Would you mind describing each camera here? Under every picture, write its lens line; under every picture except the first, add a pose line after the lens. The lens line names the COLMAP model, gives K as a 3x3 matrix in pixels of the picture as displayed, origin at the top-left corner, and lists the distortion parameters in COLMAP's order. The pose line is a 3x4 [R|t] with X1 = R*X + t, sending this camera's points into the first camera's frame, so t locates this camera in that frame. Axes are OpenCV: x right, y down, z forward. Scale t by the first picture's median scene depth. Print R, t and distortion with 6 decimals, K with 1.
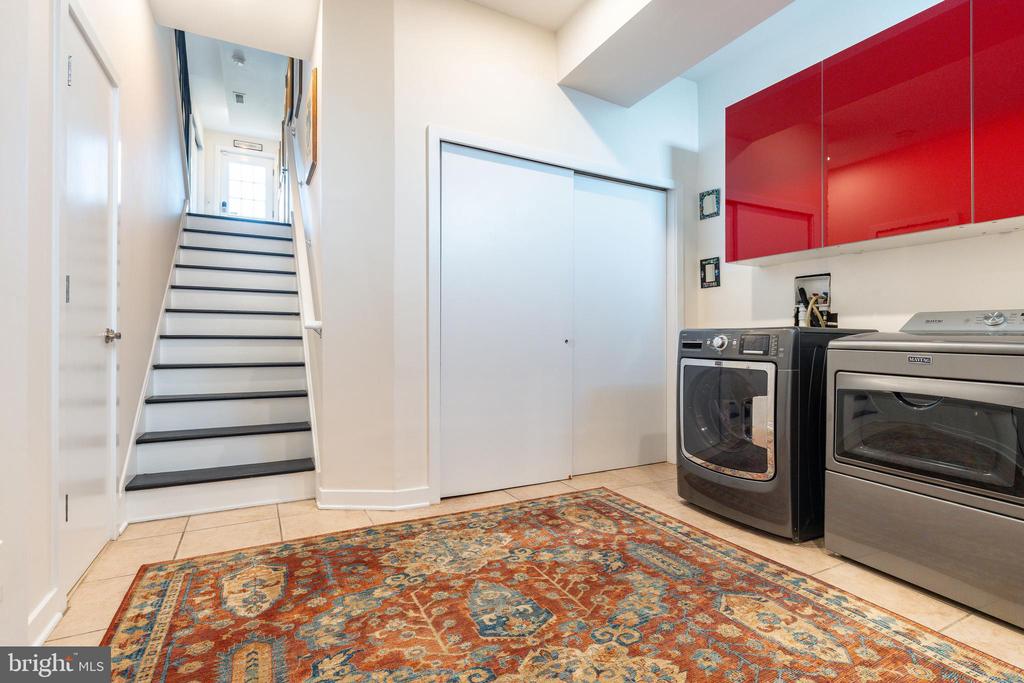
lens RADIAL K [[517.0, 0, 512.0], [0, 517.0, 341.5], [0, 0, 1]] dist [-0.001448, -0.000430]
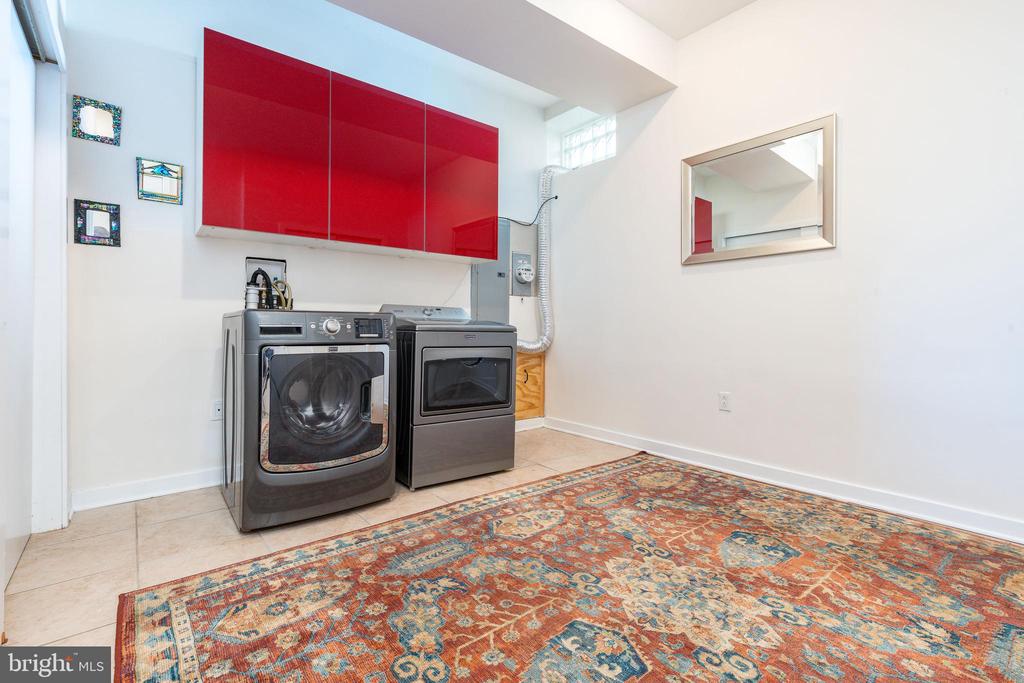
lens RADIAL K [[458.3, 0, 514.5], [0, 458.3, 329.4], [0, 0, 1]] dist [0.003300, 0.000171]
pose [[-0.220308, -0.010938, 0.975369, -0.512937], [-0.001221, 0.999939, 0.010938, -0.002173], [-0.975429, 0.001219, -0.220308, 0.949288]]
